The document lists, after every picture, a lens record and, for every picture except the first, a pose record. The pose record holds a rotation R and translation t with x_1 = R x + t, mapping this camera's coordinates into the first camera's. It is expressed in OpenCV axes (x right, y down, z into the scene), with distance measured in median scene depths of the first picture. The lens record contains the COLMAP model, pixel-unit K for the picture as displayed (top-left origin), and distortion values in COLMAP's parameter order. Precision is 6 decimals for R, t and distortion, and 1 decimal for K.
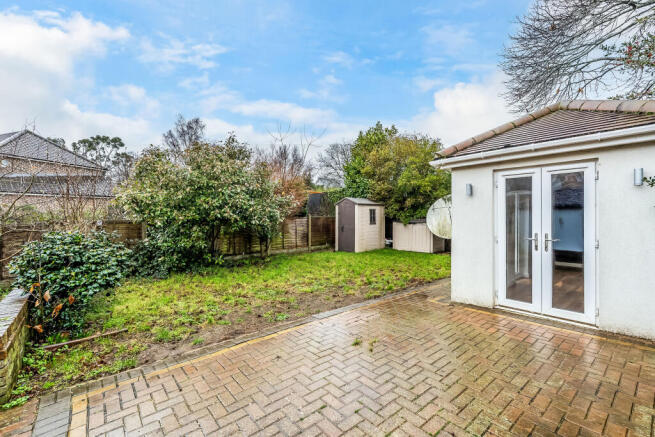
lens RADIAL K [[287.2, 0, 322.7], [0, 287.2, 221.8], [0, 0, 1]] dist [-0.002636, 0.001355]
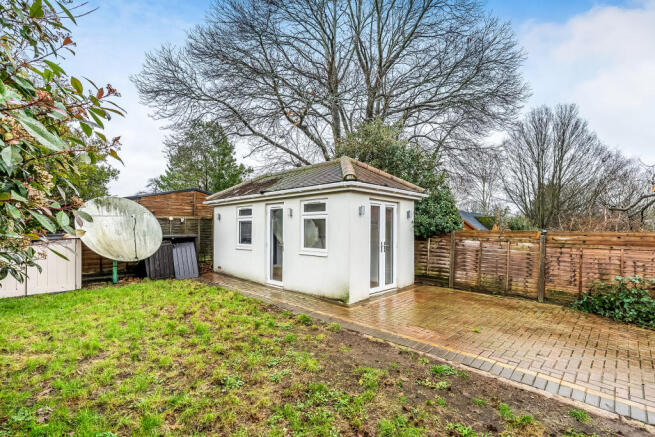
lens RADIAL K [[287.2, 0, 327.7], [0, 287.2, 221.3], [0, 0, 1]] dist [-0.002636, 0.001355]
pose [[-0.143069, 0.021686, 0.989475, -0.283155], [0.011617, 0.999728, -0.020231, -0.016324], [-0.989645, 0.008601, -0.143282, 0.534507]]
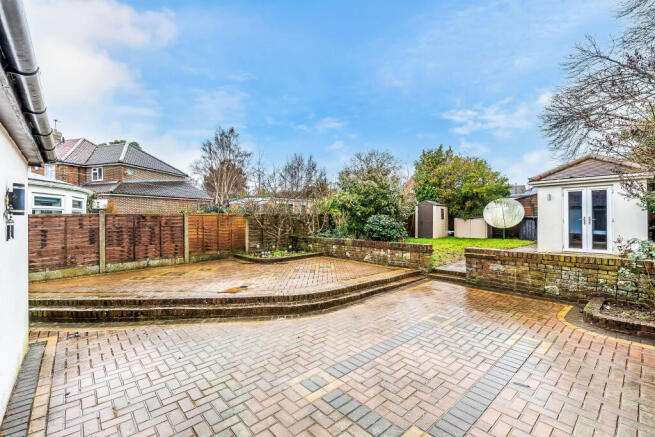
lens RADIAL K [[287.2, 0, 329.9], [0, 287.2, 219.4], [0, 0, 1]] dist [-0.002636, 0.001355]
pose [[0.997941, 0.000181, 0.064137, -0.482569], [0.001046, 0.999817, -0.019086, 0.036067], [-0.064128, 0.019114, 0.997759, -0.385876]]
